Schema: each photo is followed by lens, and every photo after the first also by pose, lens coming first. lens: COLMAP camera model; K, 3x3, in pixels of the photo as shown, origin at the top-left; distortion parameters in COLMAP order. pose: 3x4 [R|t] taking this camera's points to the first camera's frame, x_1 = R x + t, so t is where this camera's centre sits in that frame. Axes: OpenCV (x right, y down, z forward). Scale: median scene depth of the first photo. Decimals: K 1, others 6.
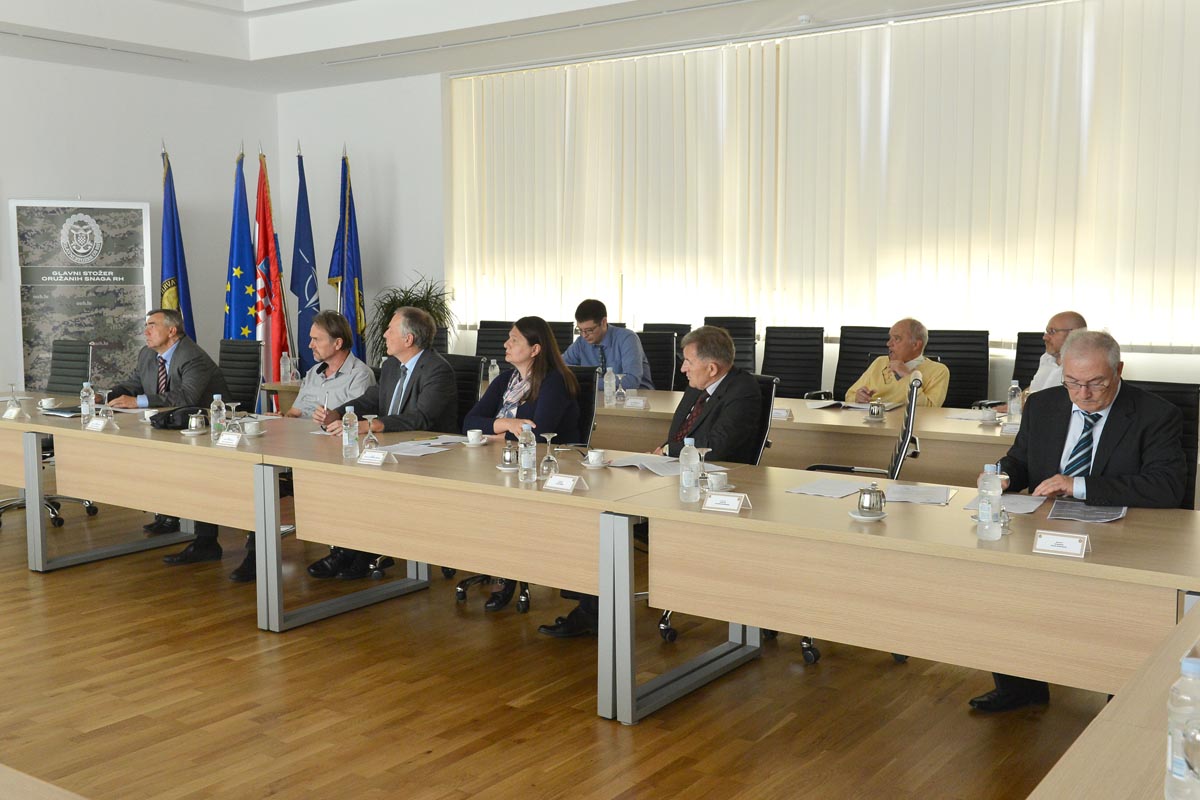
lens RADIAL K [[1253.9, 0, 600.8], [0, 1253.9, 399.4], [0, 0, 1]] dist [0.010133, 0.000000]
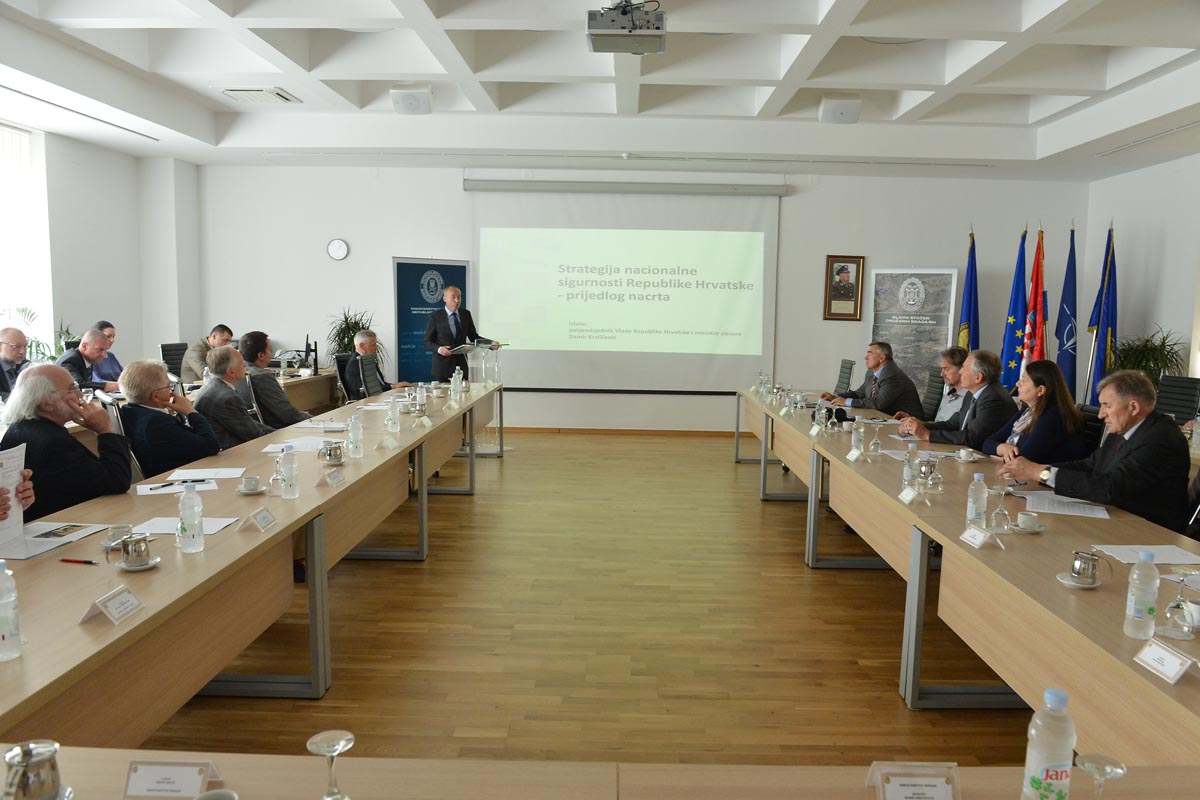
lens RADIAL K [[851.9, 0, 601.9], [0, 851.9, 401.9], [0, 0, 1]] dist [-0.026944, -0.010097]
pose [[0.559132, 0.104460, -0.822471, 0.220196], [-0.107226, 0.992810, 0.053200, -0.016060], [0.822115, 0.058444, 0.566313, 0.139499]]
